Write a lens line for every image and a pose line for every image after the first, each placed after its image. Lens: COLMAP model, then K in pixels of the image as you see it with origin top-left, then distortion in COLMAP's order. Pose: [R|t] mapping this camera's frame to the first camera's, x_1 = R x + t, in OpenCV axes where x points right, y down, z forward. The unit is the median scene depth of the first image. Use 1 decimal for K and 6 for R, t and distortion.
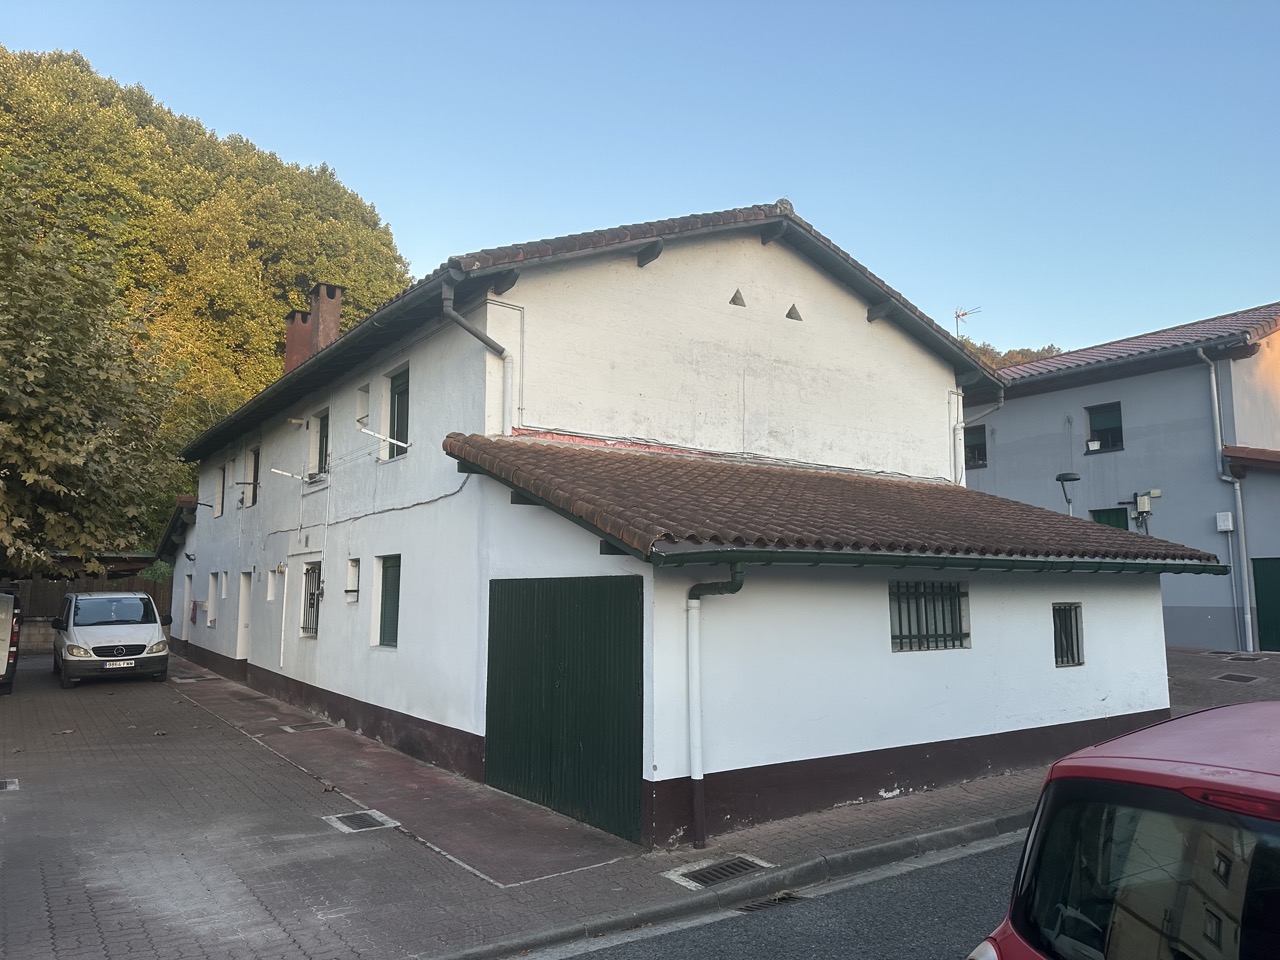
lens RADIAL K [[877.7, 0, 633.6], [0, 877.7, 491.4], [0, 0, 1]] dist [0.076563, -0.086103]
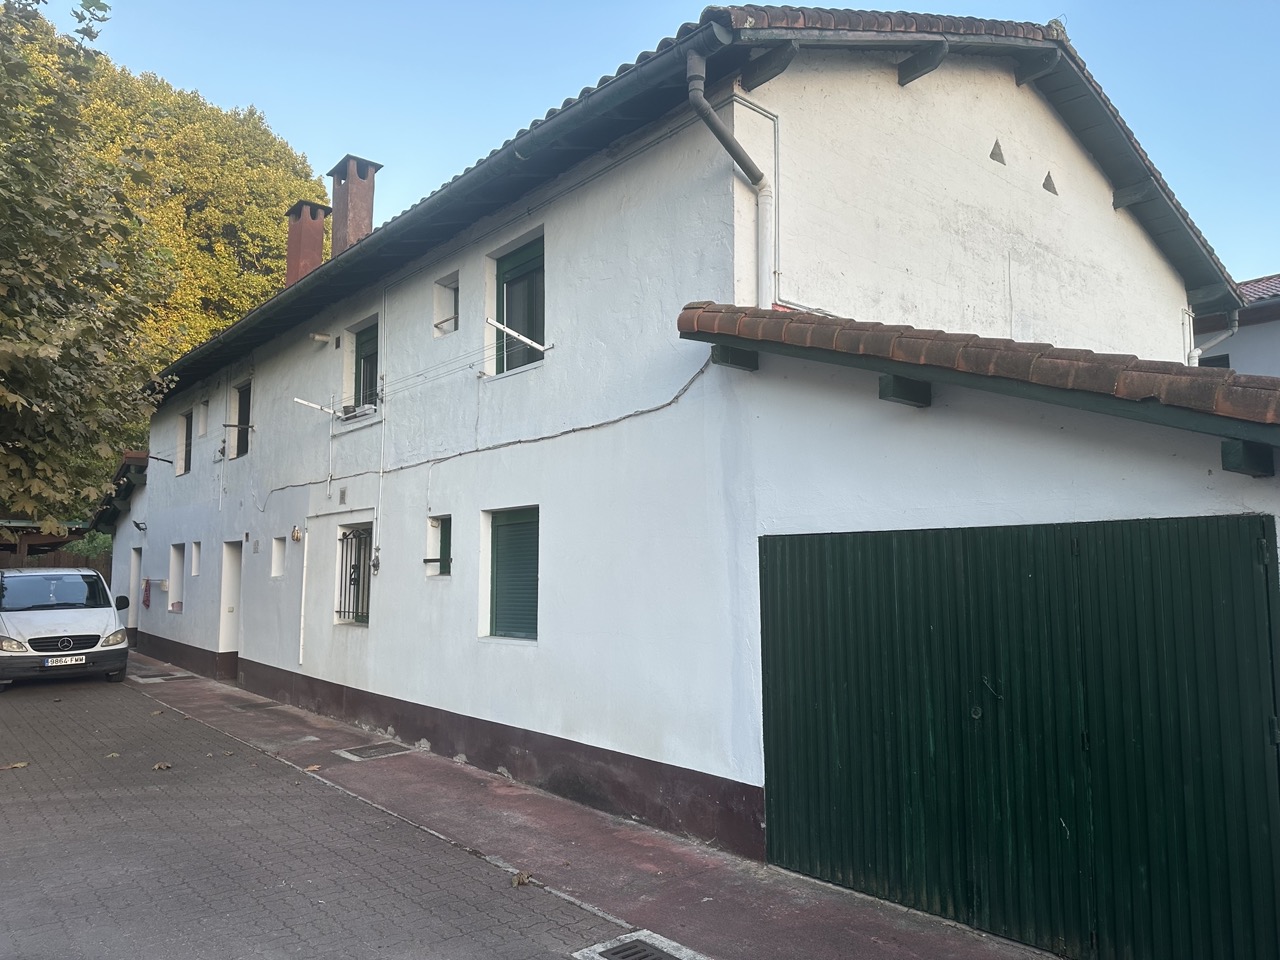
lens RADIAL K [[877.7, 0, 631.3], [0, 877.7, 493.2], [0, 0, 1]] dist [0.076563, -0.086103]
pose [[0.996253, 0.005927, 0.086280, -0.206023], [-0.007810, 0.999738, 0.021501, 0.038461], [-0.086130, -0.022095, 0.996039, 0.256412]]
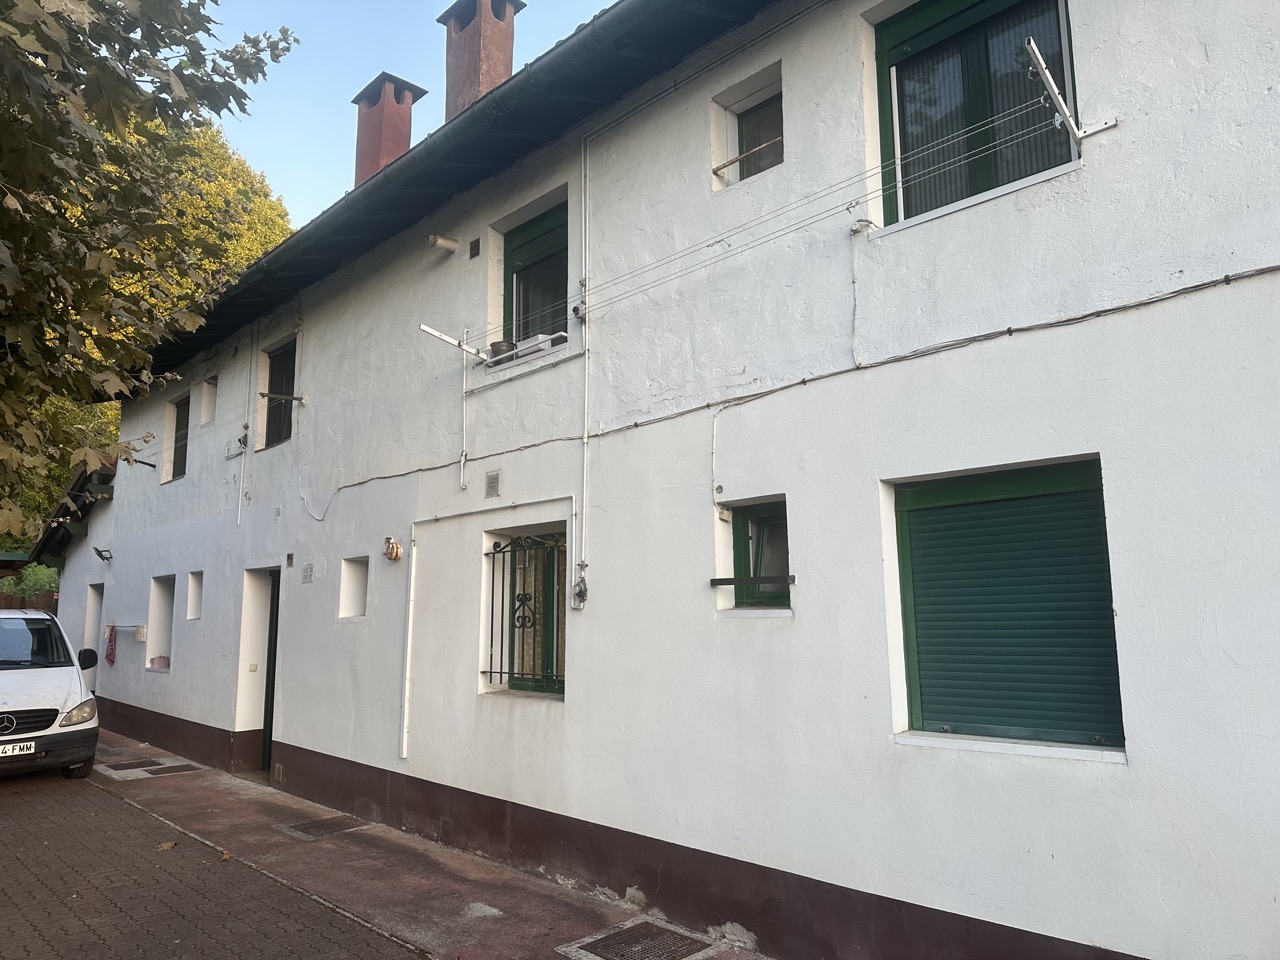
lens RADIAL K [[877.7, 0, 634.4], [0, 877.7, 487.9], [0, 0, 1]] dist [0.076563, -0.086103]
pose [[0.988327, 0.013533, 0.151744, -0.393678], [-0.008258, 0.999341, -0.035339, 0.079397], [-0.152122, 0.033673, 0.987788, 0.577407]]
